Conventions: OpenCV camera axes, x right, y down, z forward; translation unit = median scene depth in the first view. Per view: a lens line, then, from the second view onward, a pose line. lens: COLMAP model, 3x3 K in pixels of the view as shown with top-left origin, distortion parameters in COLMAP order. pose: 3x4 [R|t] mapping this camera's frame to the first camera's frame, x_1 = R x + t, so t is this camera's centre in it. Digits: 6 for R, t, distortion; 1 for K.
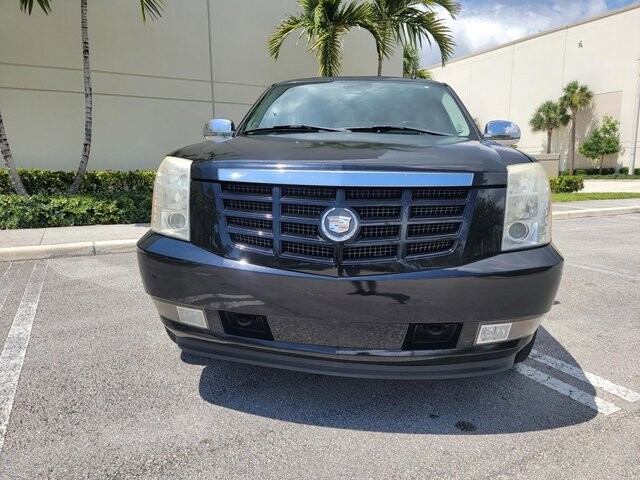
lens RADIAL K [[439.3, 0, 320.0], [0, 439.3, 240.0], [0, 0, 1]] dist [0.071683, -0.061202]
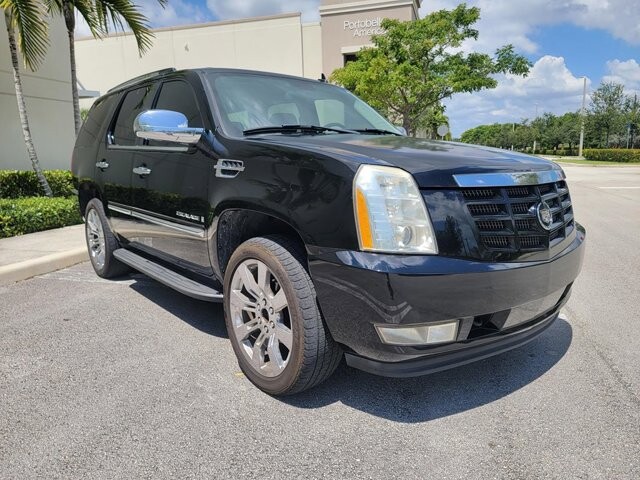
lens RADIAL K [[439.3, 0, 320.0], [0, 439.3, 240.0], [0, 0, 1]] dist [0.071683, -0.061202]
pose [[0.705572, -0.148897, 0.692818, -1.002039], [0.139228, 0.987748, 0.070491, -0.114927], [-0.694826, 0.046724, 0.717659, 0.450322]]
